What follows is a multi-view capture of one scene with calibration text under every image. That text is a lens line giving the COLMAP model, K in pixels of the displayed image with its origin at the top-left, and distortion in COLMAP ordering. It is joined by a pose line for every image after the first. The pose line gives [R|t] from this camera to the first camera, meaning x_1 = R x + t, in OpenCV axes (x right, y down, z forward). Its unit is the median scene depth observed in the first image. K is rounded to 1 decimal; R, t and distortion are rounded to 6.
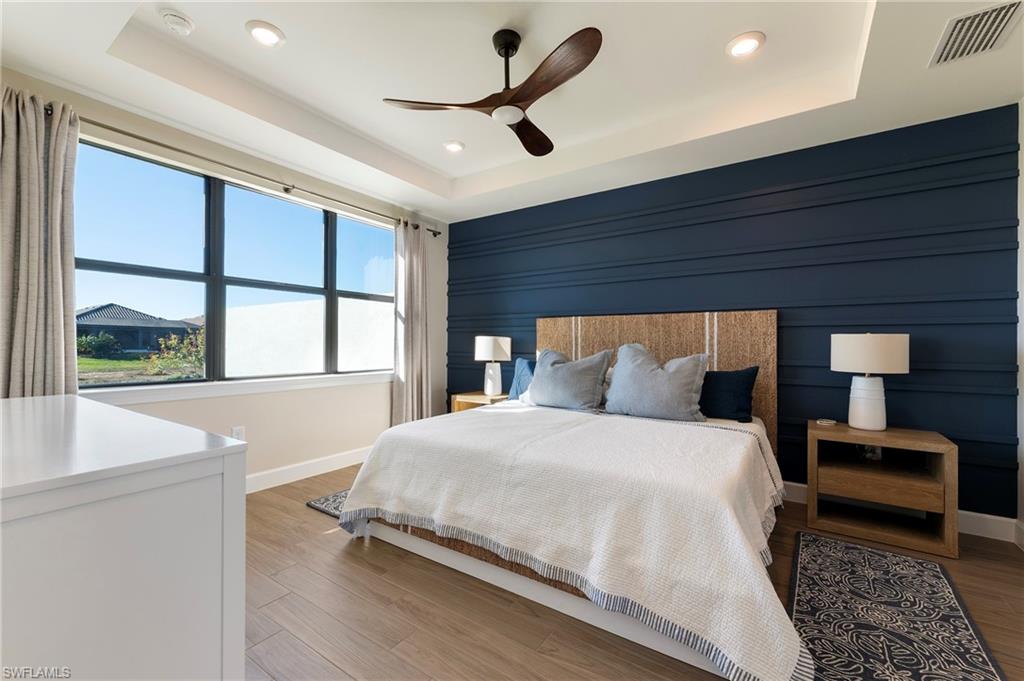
lens RADIAL K [[423.6, 0, 501.5], [0, 423.6, 340.5], [0, 0, 1]] dist [0.039394, -0.000070]
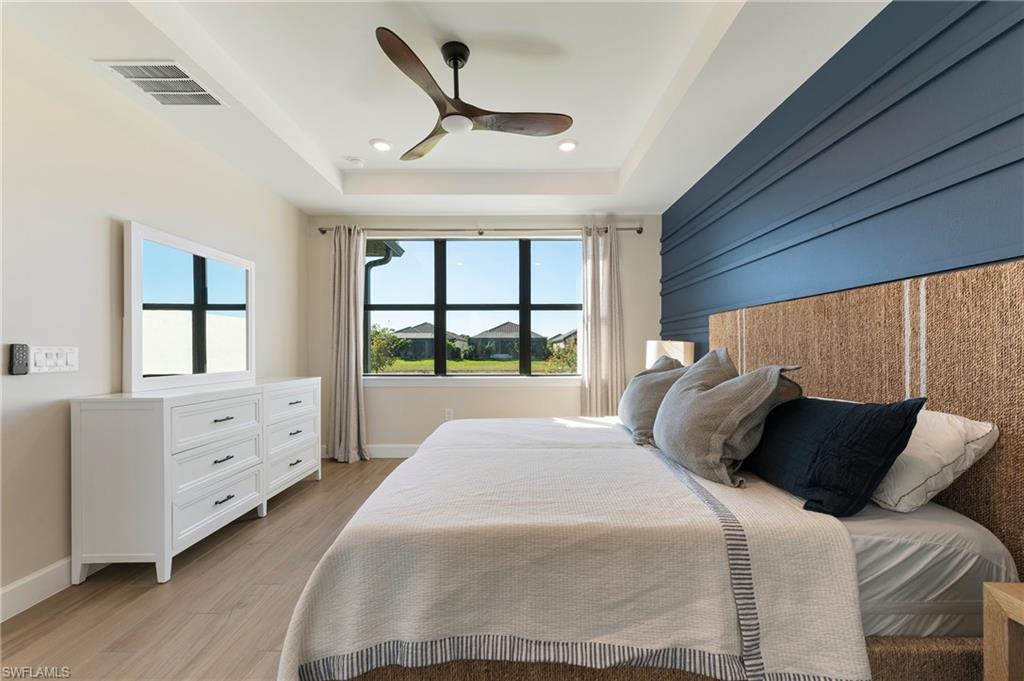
lens RADIAL K [[419.7, 0, 513.7], [0, 419.7, 330.5], [0, 0, 1]] dist [0.003716, -0.000188]
pose [[0.574045, -0.045997, -0.817531, 0.600674], [0.012339, 0.998794, -0.047531, 0.006980], [0.818731, 0.017198, 0.573920, 0.370035]]
